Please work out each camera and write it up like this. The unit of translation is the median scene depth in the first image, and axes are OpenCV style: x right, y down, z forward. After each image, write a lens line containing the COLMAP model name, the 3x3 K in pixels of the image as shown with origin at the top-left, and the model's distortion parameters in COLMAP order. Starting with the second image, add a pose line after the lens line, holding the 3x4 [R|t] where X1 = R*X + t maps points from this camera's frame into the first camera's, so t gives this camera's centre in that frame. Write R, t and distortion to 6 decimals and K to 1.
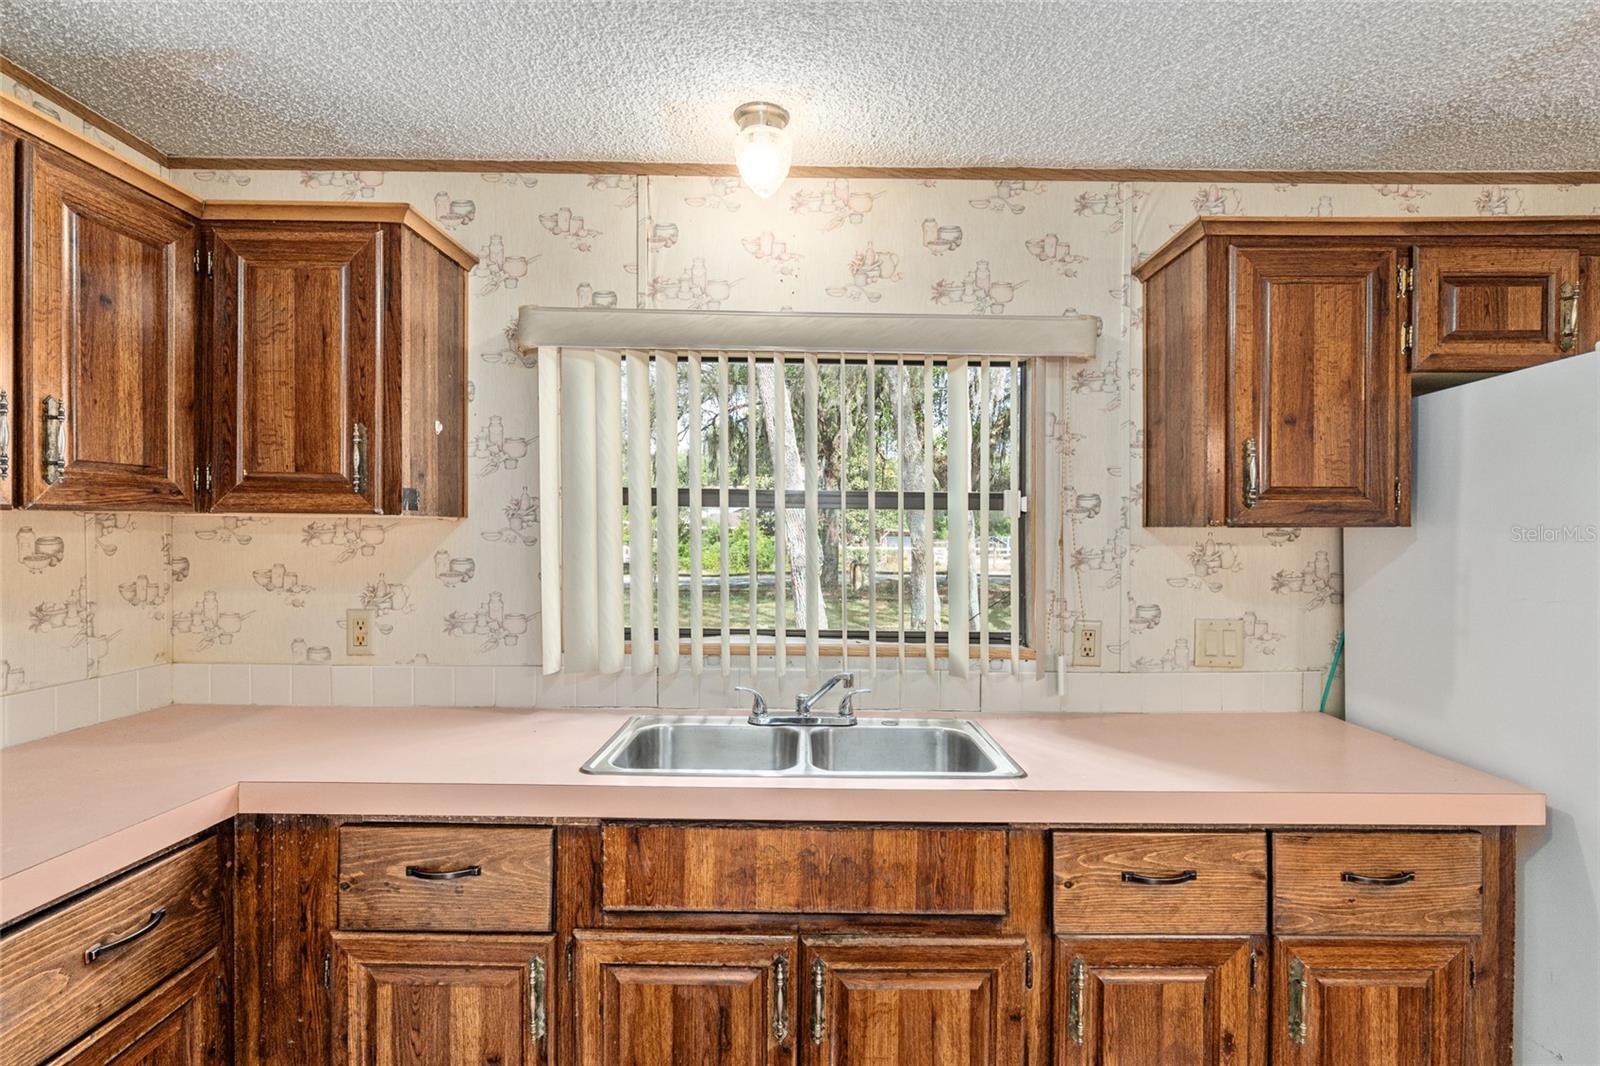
lens RADIAL K [[778.3, 0, 810.1], [0, 778.3, 535.7], [0, 0, 1]] dist [0.000705, 0.000344]
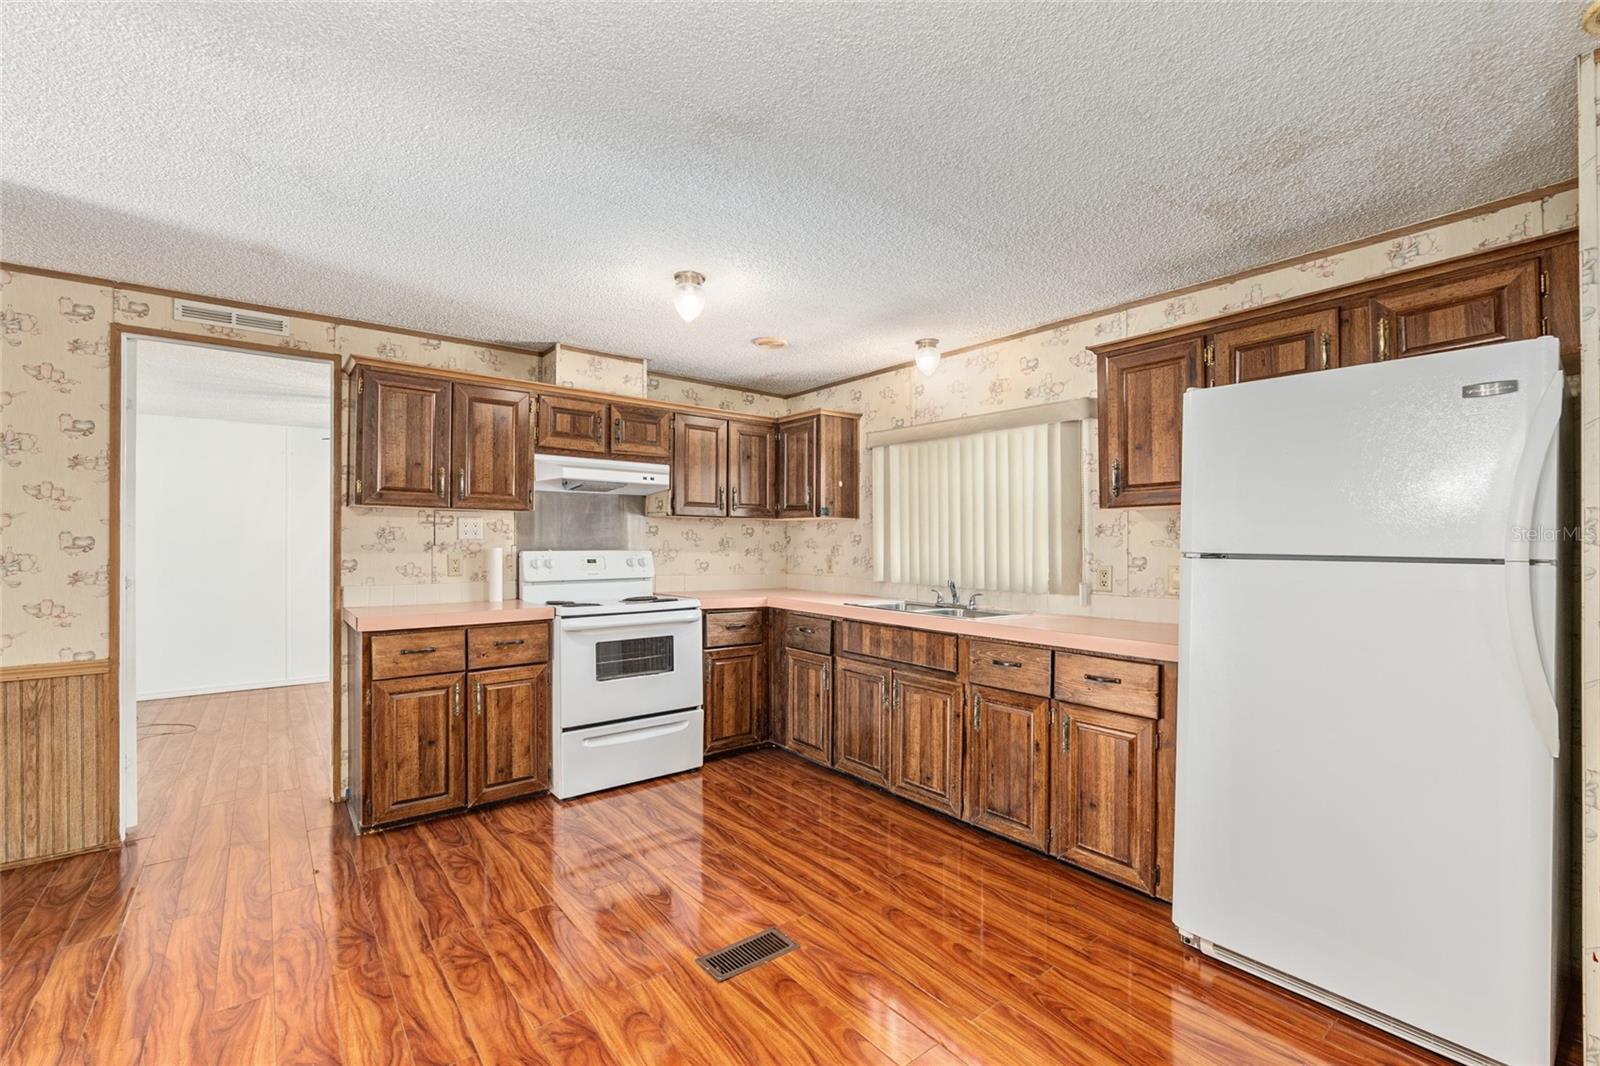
lens RADIAL K [[681.3, 0, 794.2], [0, 681.3, 540.6], [0, 0, 1]] dist [-0.007344, -0.000225]
pose [[0.613625, -0.007794, -0.789559, 1.367492], [-0.005149, 0.999891, -0.013871, 0.093626], [0.789581, 0.012577, 0.613518, -0.588134]]
